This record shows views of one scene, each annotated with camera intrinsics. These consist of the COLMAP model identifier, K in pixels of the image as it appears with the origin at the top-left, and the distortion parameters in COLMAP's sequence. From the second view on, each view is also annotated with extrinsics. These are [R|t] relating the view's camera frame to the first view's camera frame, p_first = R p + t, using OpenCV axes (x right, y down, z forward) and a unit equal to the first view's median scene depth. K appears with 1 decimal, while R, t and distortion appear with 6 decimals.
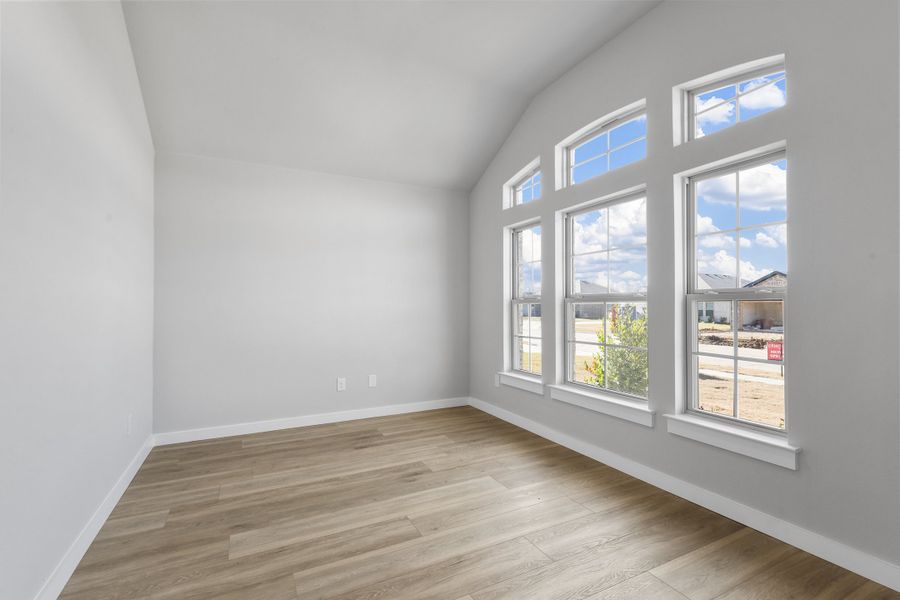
lens RADIAL K [[414.4, 0, 450.0], [0, 414.4, 300.0], [0, 0, 1]] dist [0.000149, -0.000105]
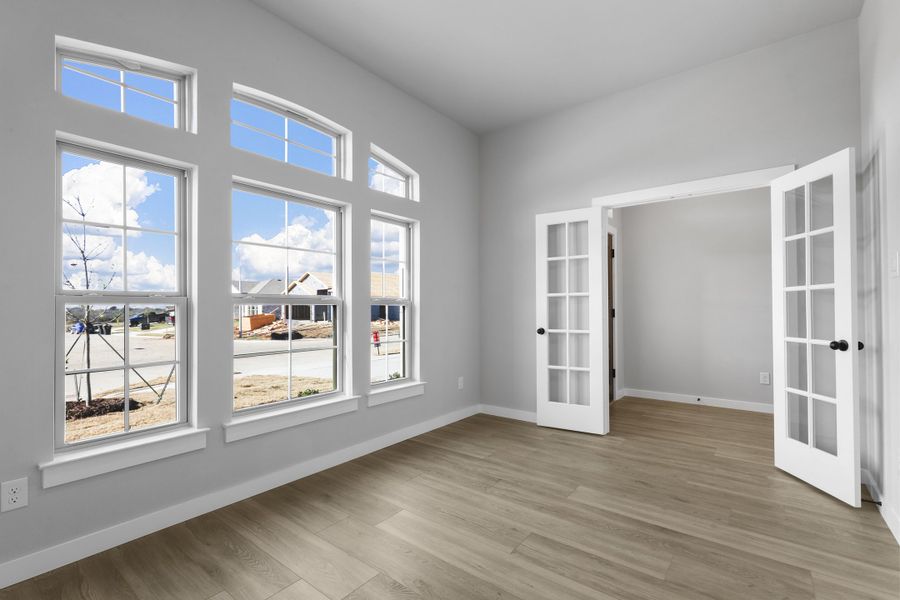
lens RADIAL K [[407.9, 0, 452.0], [0, 407.9, 304.1], [0, 0, 1]] dist [-0.001586, -0.000279]
pose [[-0.435668, 0.017552, 0.899936, -0.852827], [-0.001401, 0.999795, -0.020178, 0.027483], [-0.900106, -0.010051, -0.435555, 1.544448]]
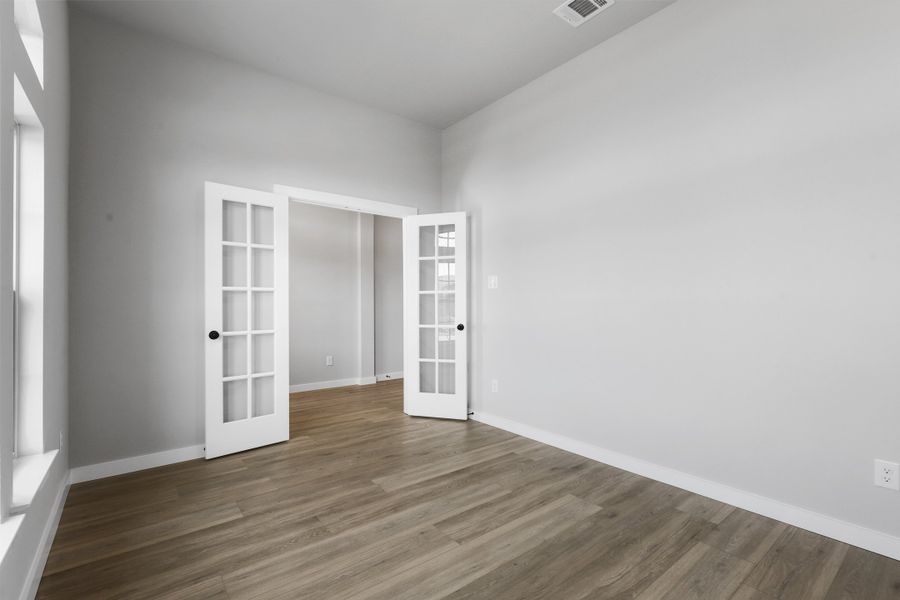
lens RADIAL K [[407.9, 0, 452.0], [0, 407.9, 304.1], [0, 0, 1]] dist [-0.001586, -0.000279]
pose [[-0.978583, 0.007472, -0.205717, 0.088075], [0.008661, 0.999951, -0.004878, 0.018709], [0.205671, -0.006555, -0.978599, 1.924698]]
